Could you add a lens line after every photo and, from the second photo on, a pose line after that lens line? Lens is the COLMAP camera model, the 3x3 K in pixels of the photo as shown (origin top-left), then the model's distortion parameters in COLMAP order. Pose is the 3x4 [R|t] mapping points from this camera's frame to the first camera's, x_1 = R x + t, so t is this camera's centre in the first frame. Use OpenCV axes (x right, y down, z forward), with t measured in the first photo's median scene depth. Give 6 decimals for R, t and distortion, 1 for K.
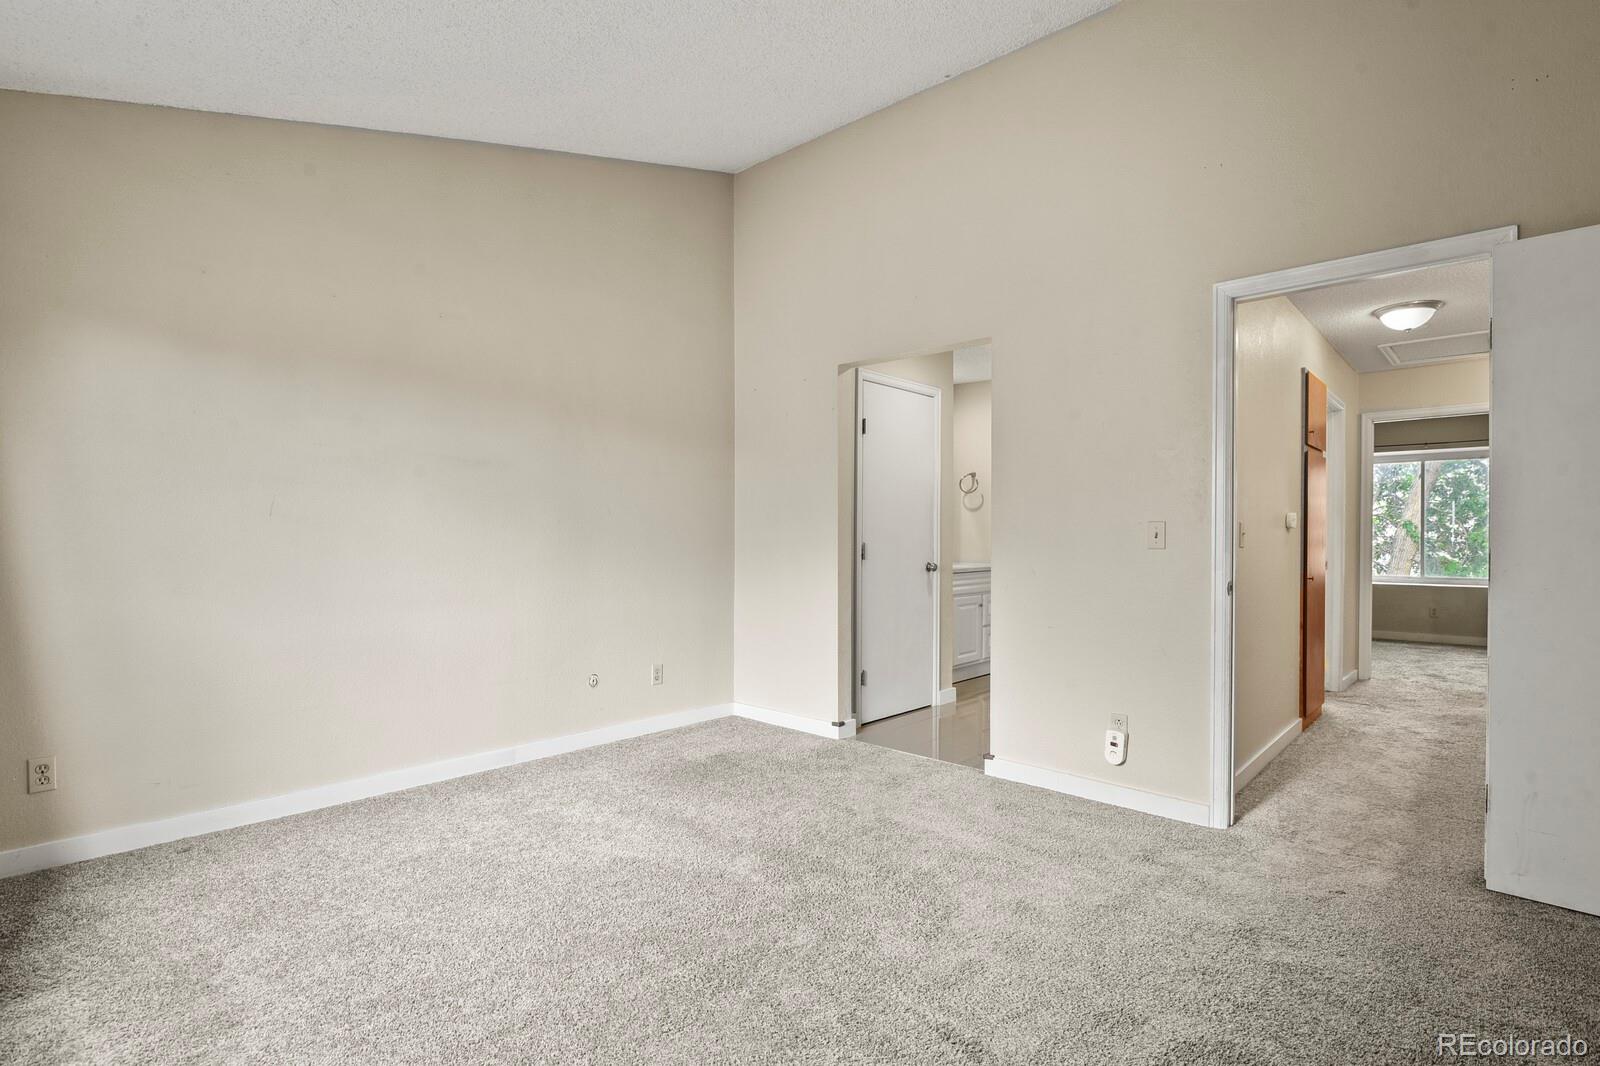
lens RADIAL K [[776.6, 0, 799.7], [0, 776.6, 533.3], [0, 0, 1]] dist [-0.009315, -0.002256]
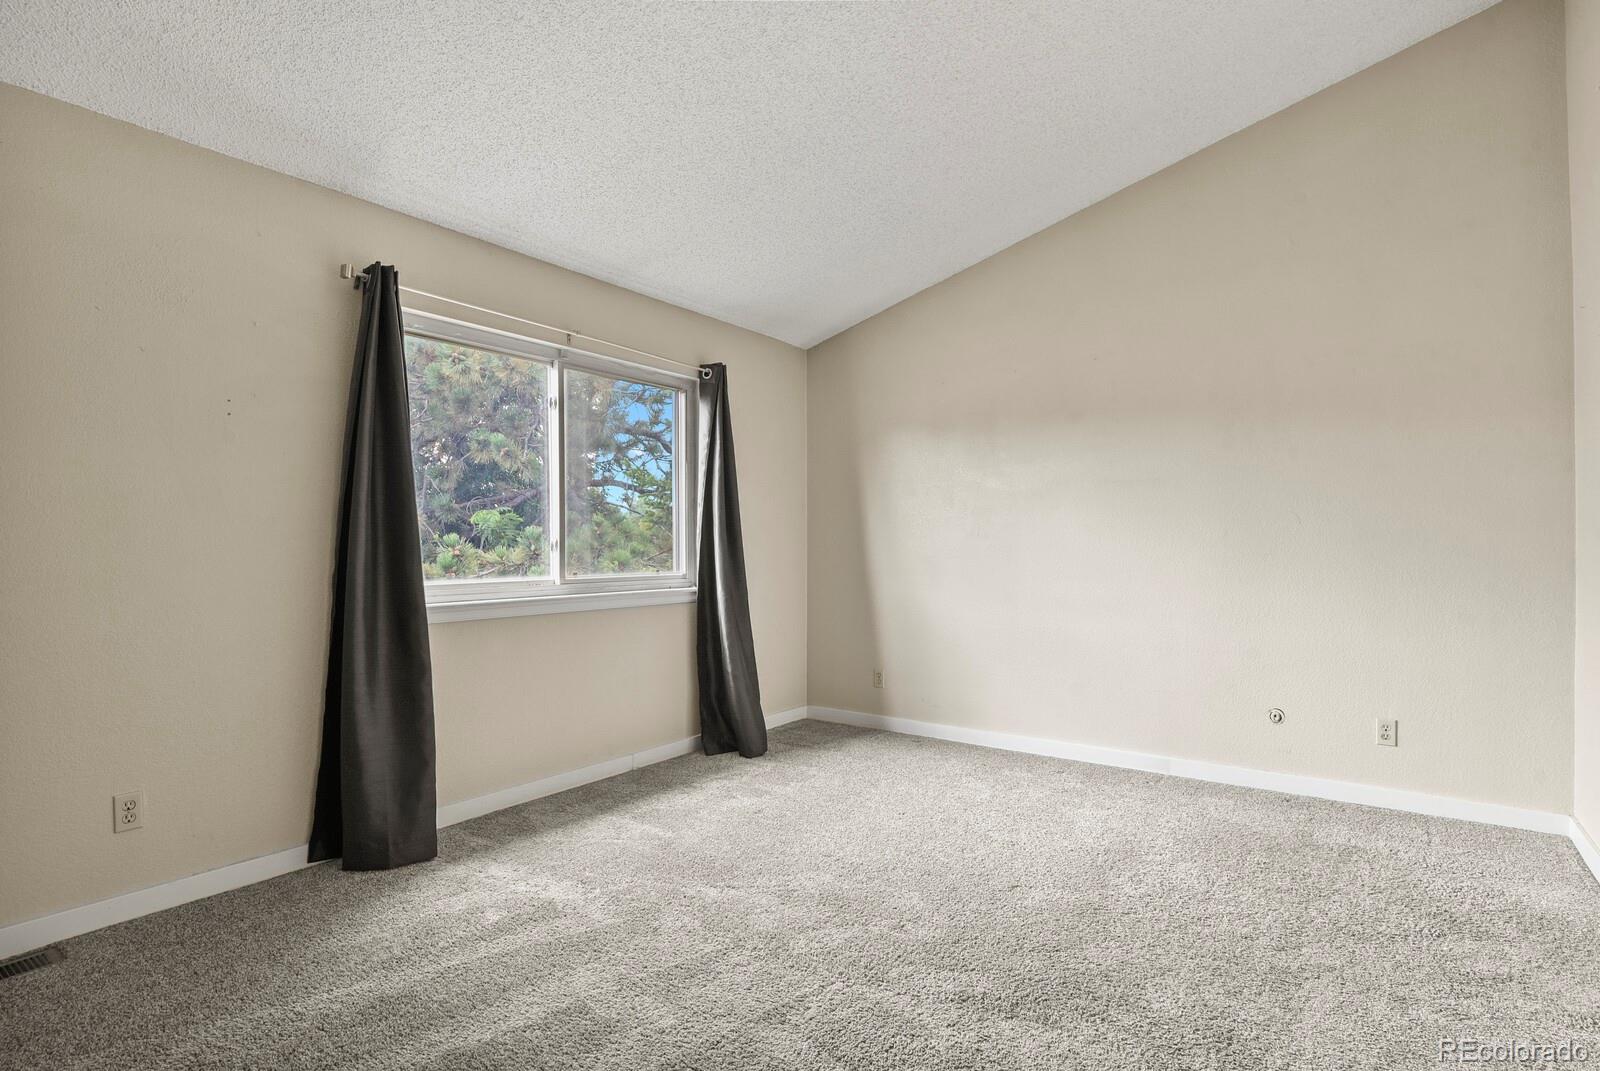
lens RADIAL K [[776.6, 0, 802.2], [0, 776.6, 536.9], [0, 0, 1]] dist [-0.009315, -0.002256]
pose [[0.104353, -0.021580, -0.994306, 0.649974], [0.002271, 0.999767, -0.021460, 0.009572], [0.994538, -0.000018, 0.104377, 0.461920]]
